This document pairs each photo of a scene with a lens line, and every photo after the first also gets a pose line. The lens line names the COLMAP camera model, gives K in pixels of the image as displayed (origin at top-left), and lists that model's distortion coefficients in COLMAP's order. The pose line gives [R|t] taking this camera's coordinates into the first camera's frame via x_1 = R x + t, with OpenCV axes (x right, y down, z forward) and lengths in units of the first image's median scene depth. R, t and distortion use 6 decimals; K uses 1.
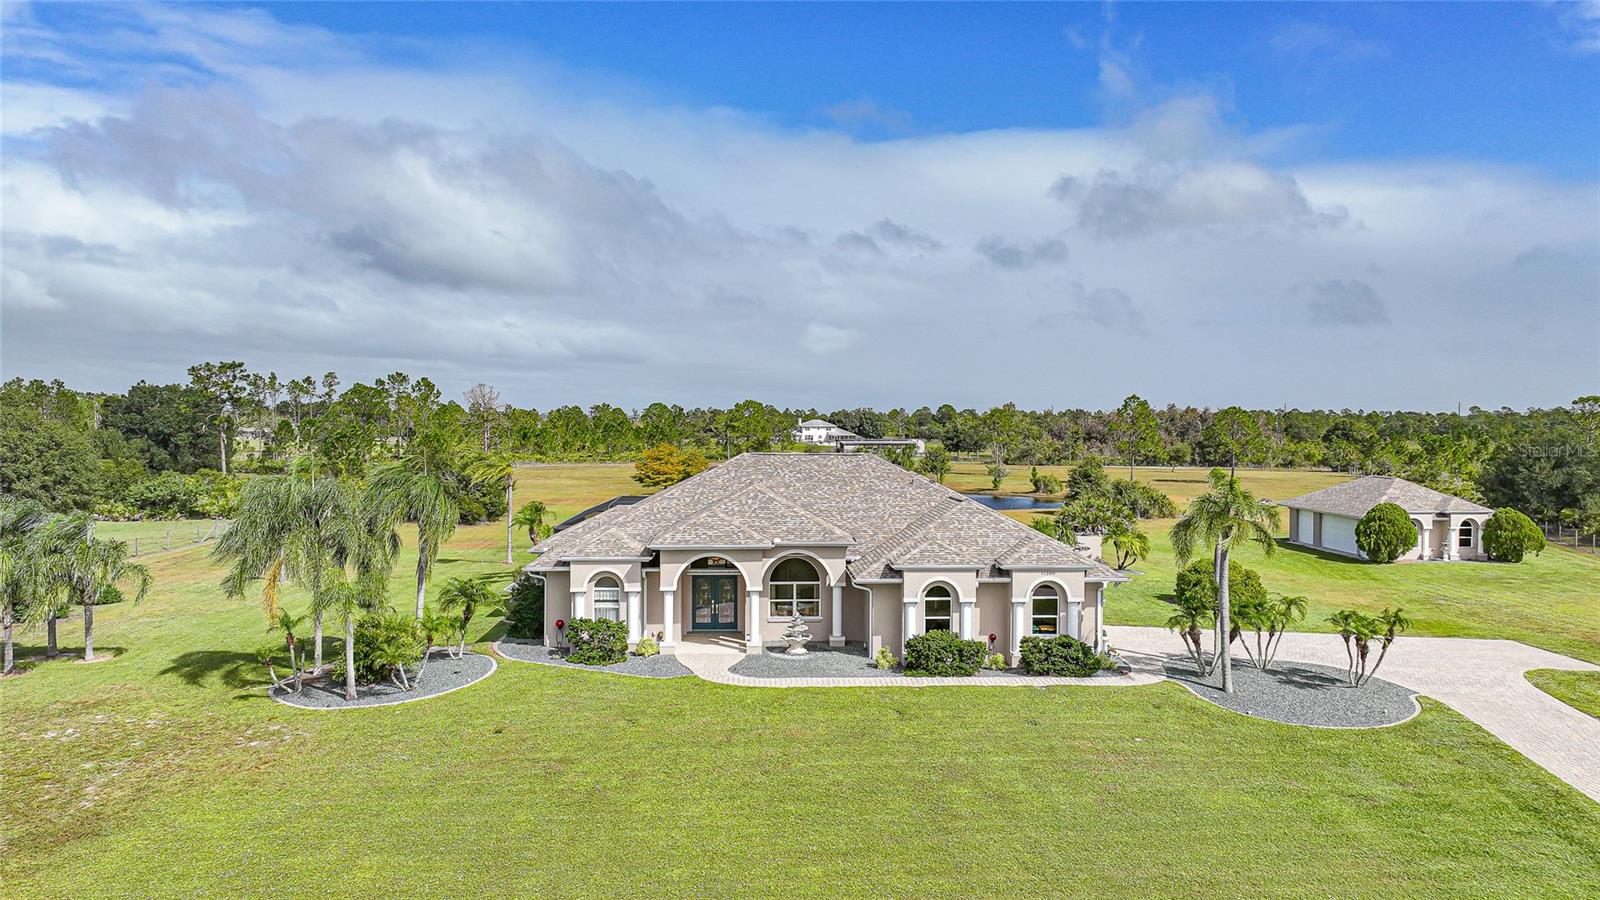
lens RADIAL K [[1119.5, 0, 804.4], [0, 1119.5, 443.8], [0, 0, 1]] dist [-0.004568, 0.014850]
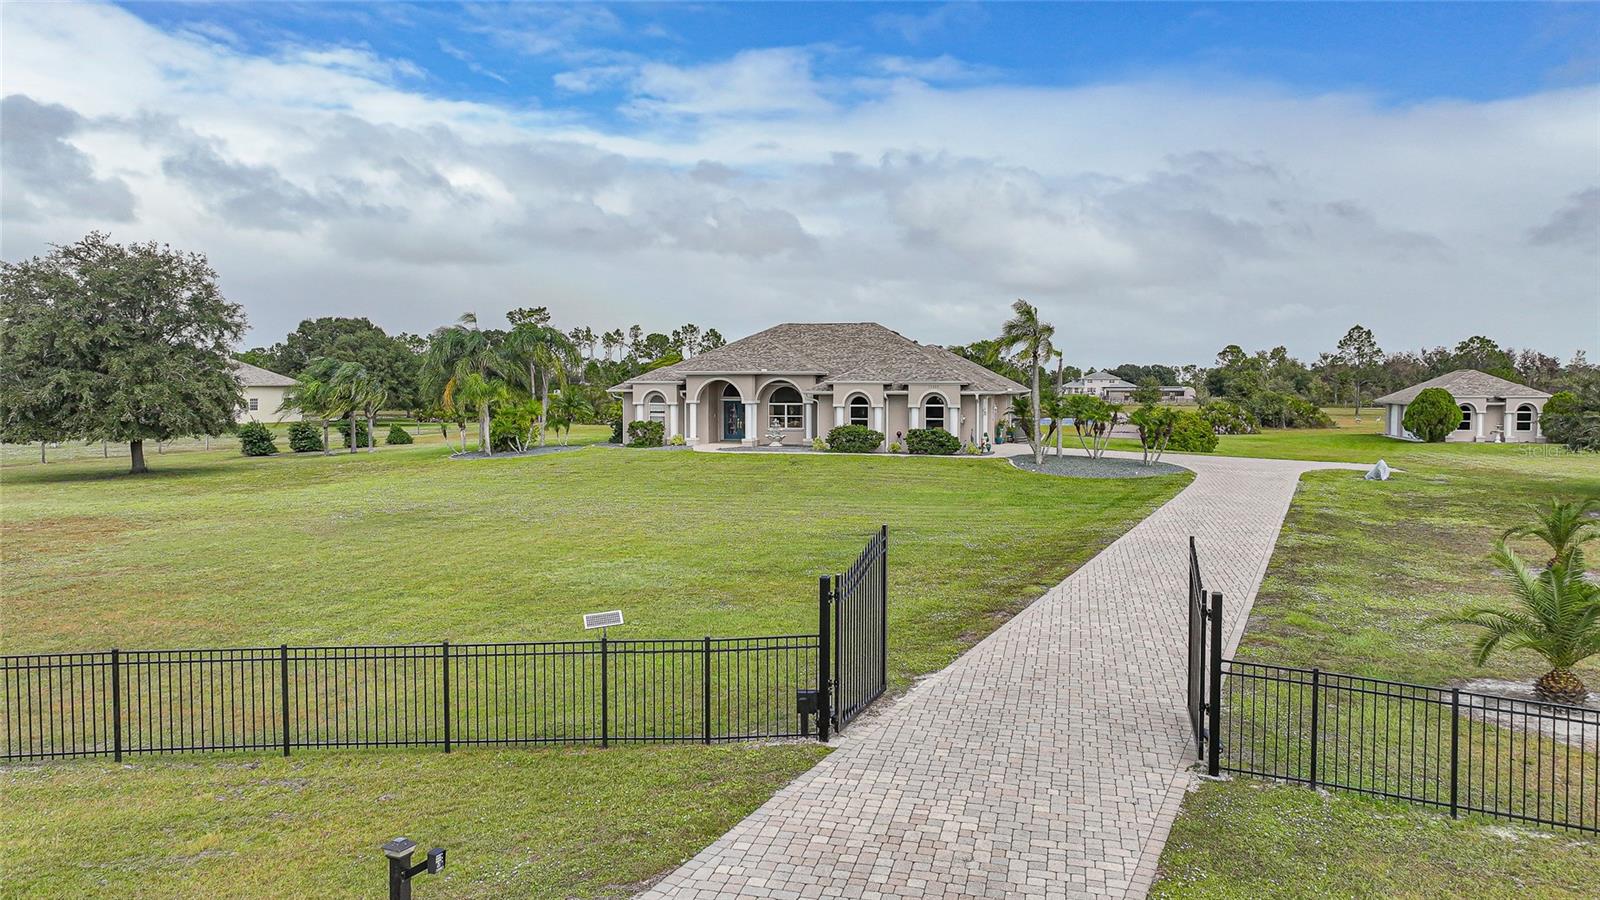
lens RADIAL K [[1119.5, 0, 801.2], [0, 1119.5, 447.3], [0, 0, 1]] dist [-0.004568, 0.014850]
pose [[0.957122, 0.013150, -0.289387, 0.428167], [-0.004097, 0.999484, 0.031867, 0.135291], [0.289657, -0.029315, 0.956682, -0.366831]]
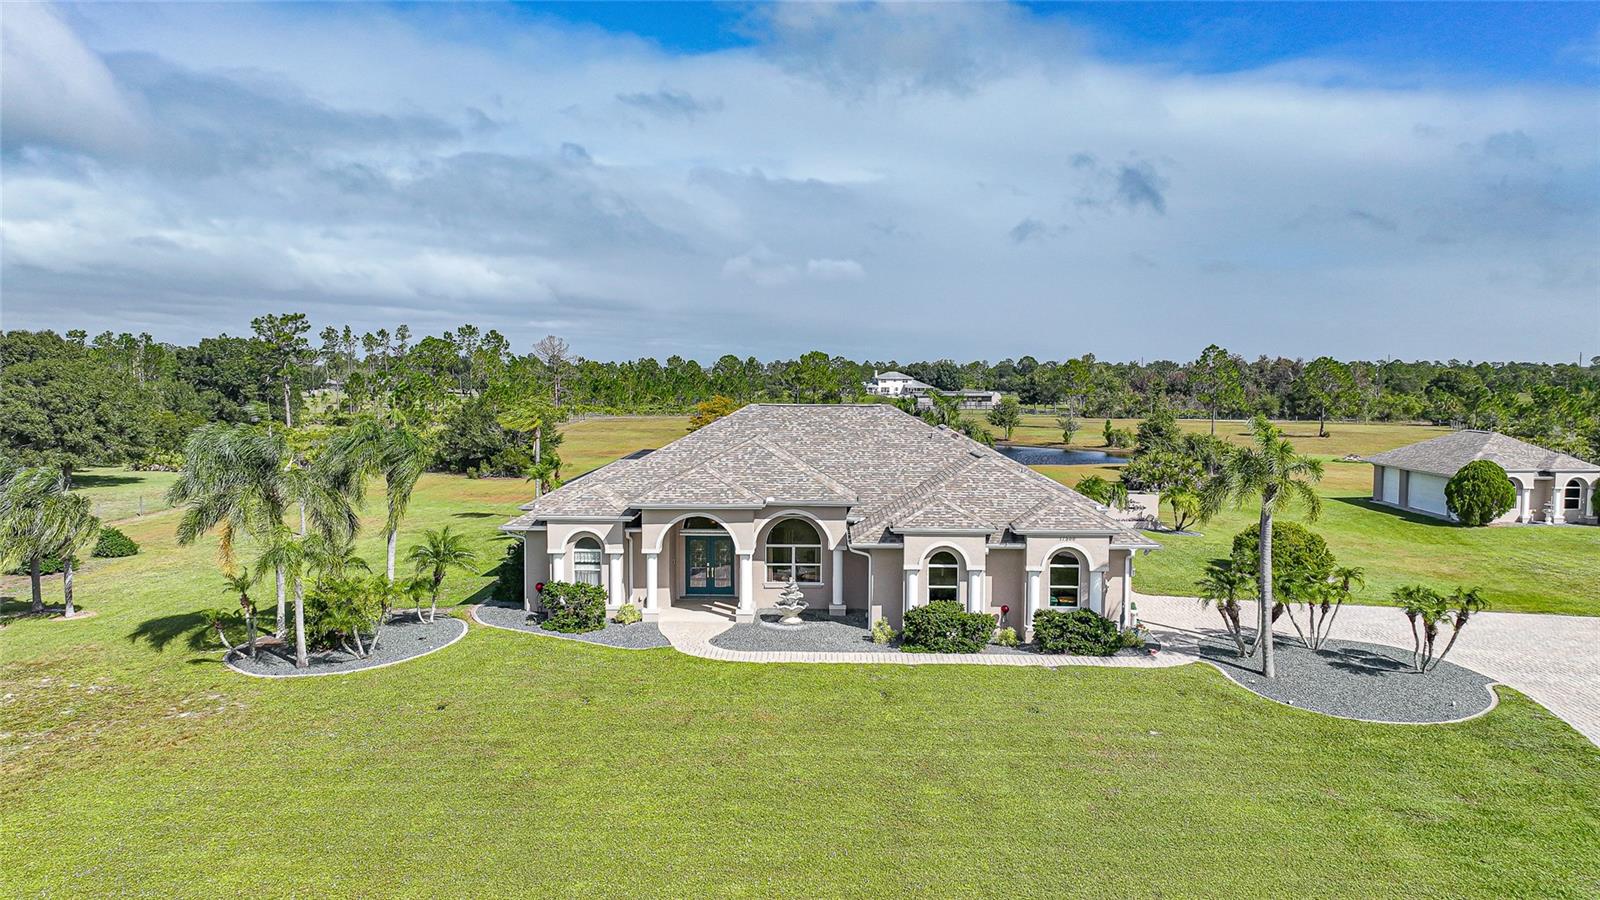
lens RADIAL K [[1119.5, 0, 804.3], [0, 1119.5, 445.0], [0, 0, 1]] dist [-0.004568, 0.014850]
pose [[0.997152, 0.003541, -0.075336, 0.069425], [-0.000275, 0.999061, 0.043319, 0.002303], [0.075419, -0.043175, 0.996217, 0.092085]]
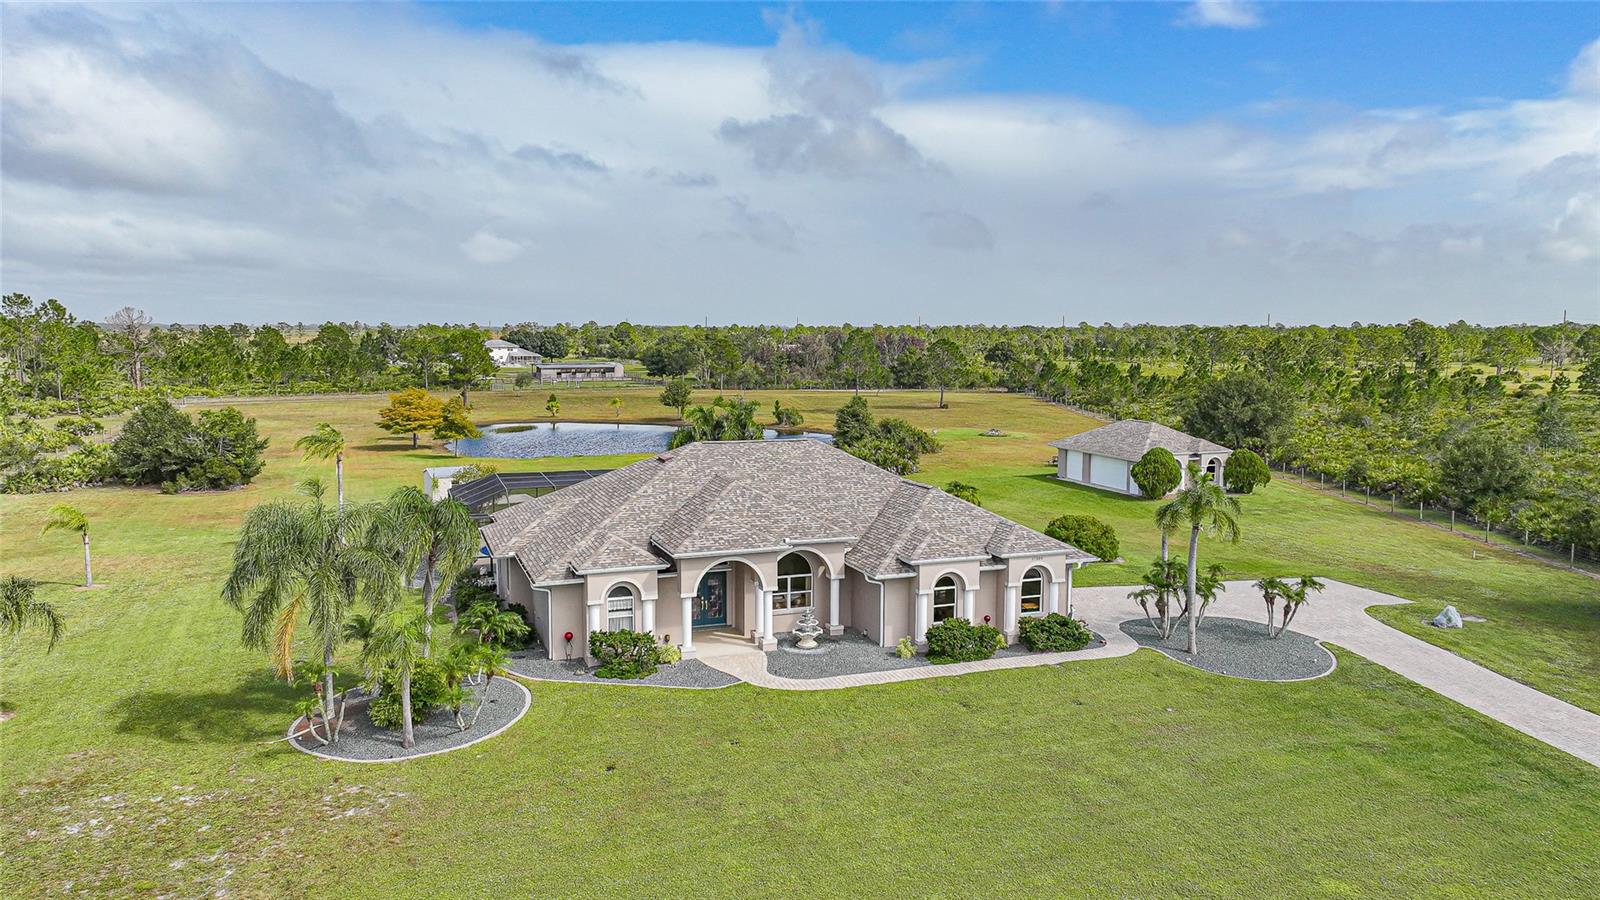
lens RADIAL K [[1119.5, 0, 802.8], [0, 1119.5, 447.3], [0, 0, 1]] dist [-0.004568, 0.014850]
pose [[0.952441, -0.033129, 0.302916, -0.308165], [0.007683, 0.996367, 0.084812, -0.082944], [-0.304625, -0.078451, 0.949236, 0.022599]]
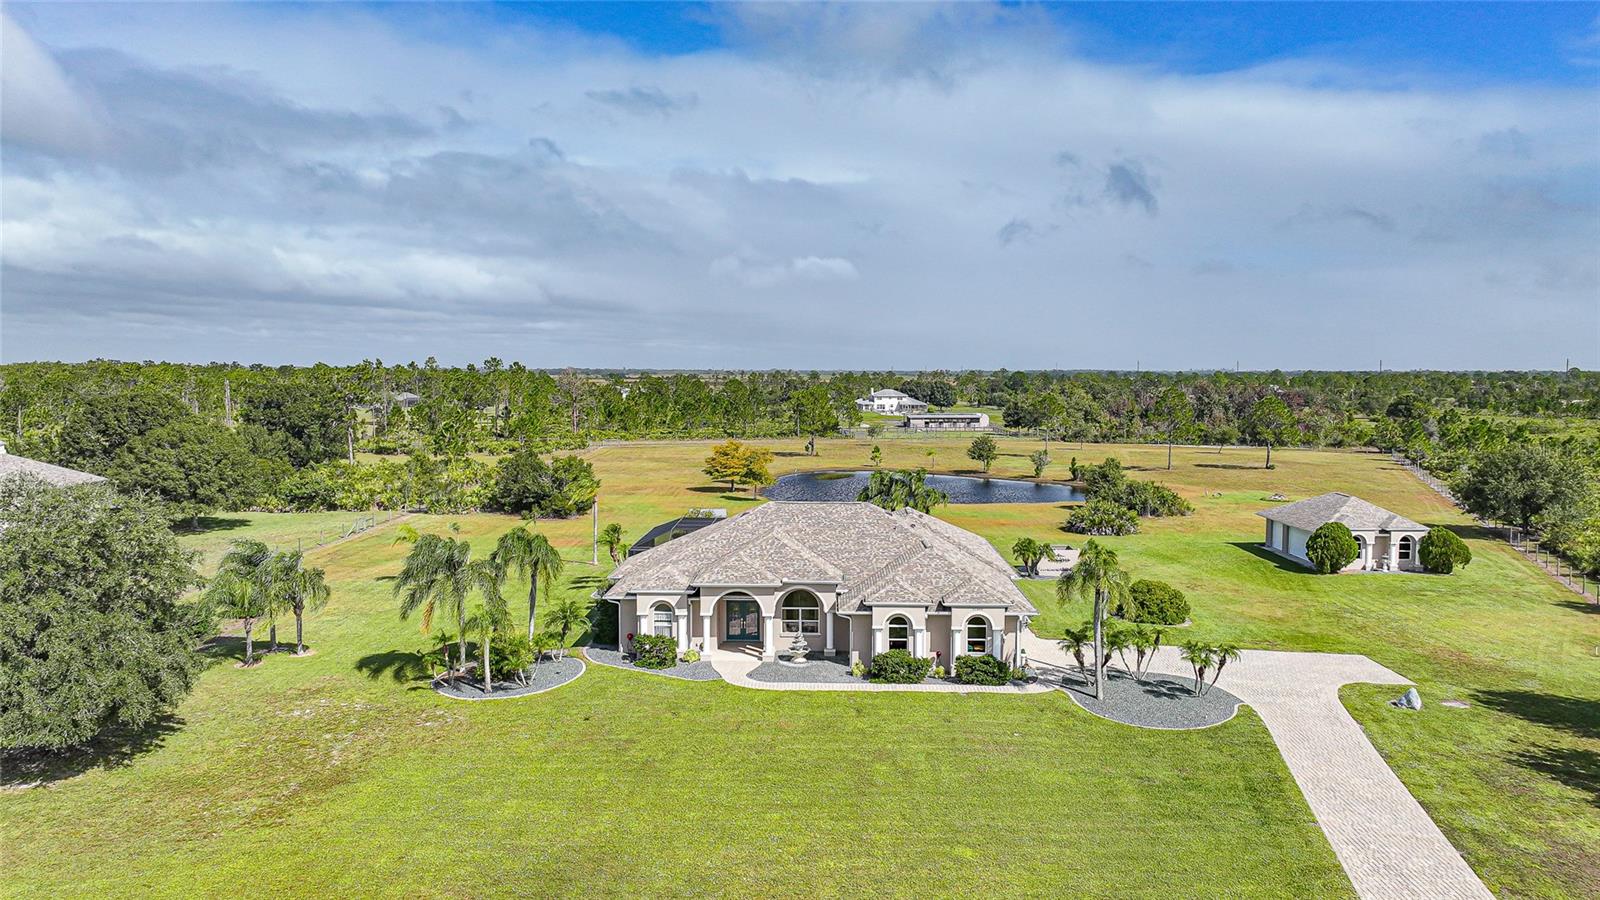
lens RADIAL K [[1119.5, 0, 803.0], [0, 1119.5, 441.0], [0, 0, 1]] dist [-0.004568, 0.014850]
pose [[0.997140, 0.002888, -0.075527, 0.097408], [0.000065, 0.999237, 0.039068, -0.132823], [0.075582, -0.038961, 0.996378, -0.349035]]
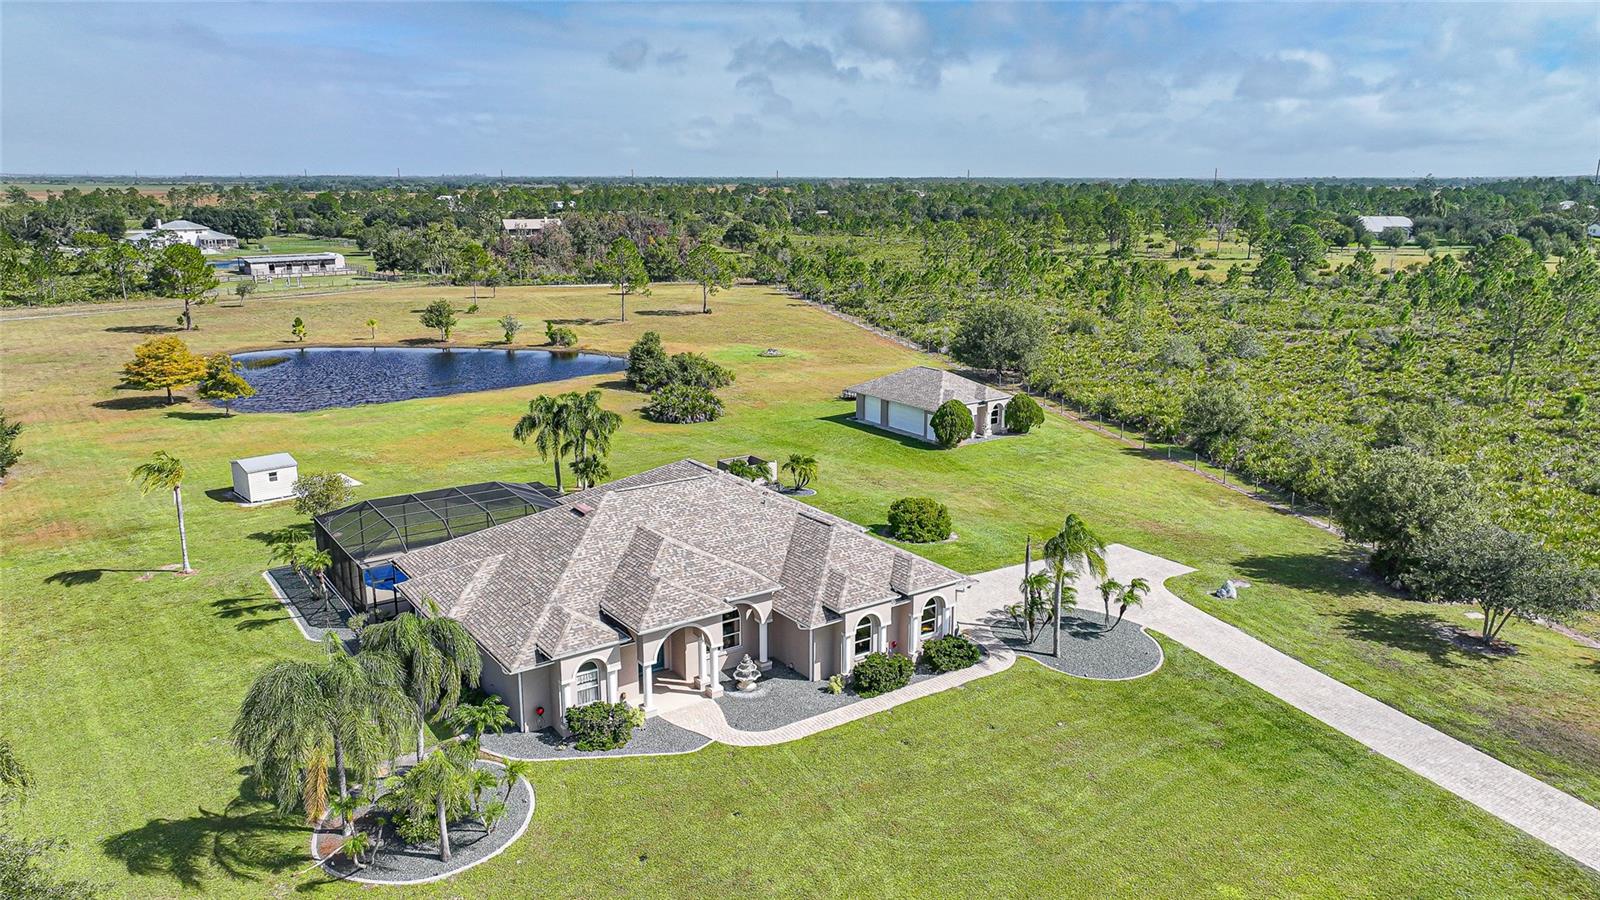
lens RADIAL K [[1119.5, 0, 802.4], [0, 1119.5, 454.8], [0, 0, 1]] dist [-0.004568, 0.014850]
pose [[0.844775, -0.131500, 0.518714, -0.516669], [0.013999, 0.974435, 0.224232, -0.303653], [-0.534939, -0.182164, 0.825019, 0.036307]]
